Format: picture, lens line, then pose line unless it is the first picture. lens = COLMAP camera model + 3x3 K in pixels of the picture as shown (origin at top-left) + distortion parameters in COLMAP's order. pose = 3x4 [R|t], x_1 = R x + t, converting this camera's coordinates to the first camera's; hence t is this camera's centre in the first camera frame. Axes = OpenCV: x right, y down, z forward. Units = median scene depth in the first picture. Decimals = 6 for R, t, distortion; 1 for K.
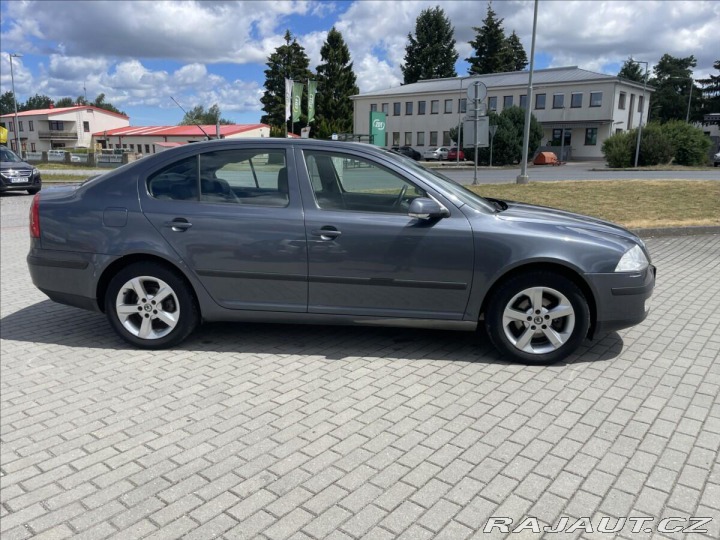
lens RADIAL K [[582.8, 0, 346.5], [0, 582.8, 269.9], [0, 0, 1]] dist [0.083507, -0.116167]
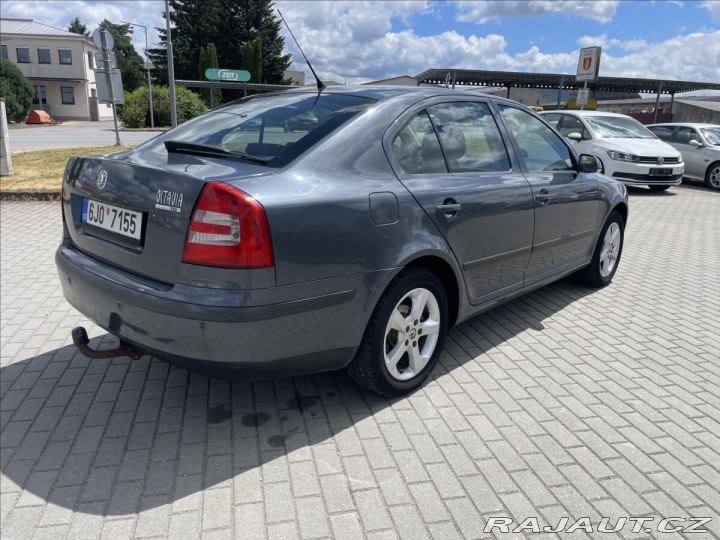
lens RADIAL K [[555.9, 0, 360.0], [0, 555.9, 270.0], [0, 0, 1]] dist [0.087150, -0.121095]
pose [[0.600333, -0.197715, 0.774925, -0.453648], [0.138330, 0.980026, 0.142881, -0.060727], [-0.787696, 0.021419, 0.615692, 0.322923]]
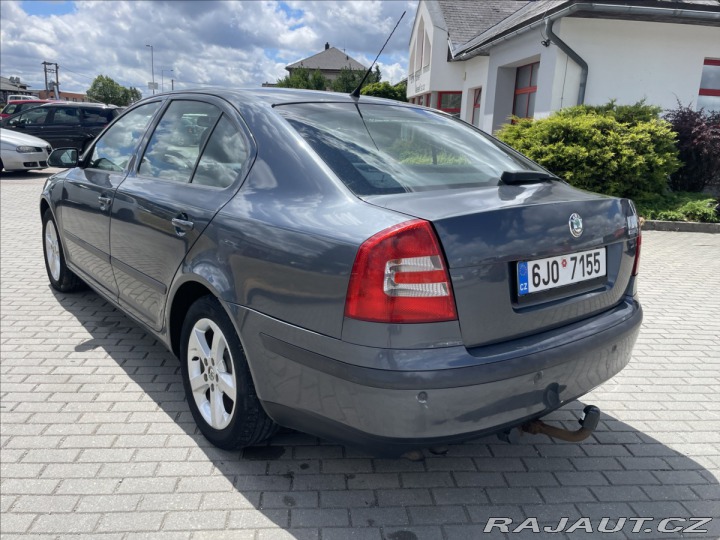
lens RADIAL K [[585.2, 0, 360.0], [0, 585.2, 270.0], [0, 0, 1]] dist [0.004266, -0.001237]
pose [[-0.699446, -0.206494, 0.684204, -0.409149], [0.095744, 0.921647, 0.376032, -0.168314], [-0.708243, 0.328522, -0.624872, 0.833264]]
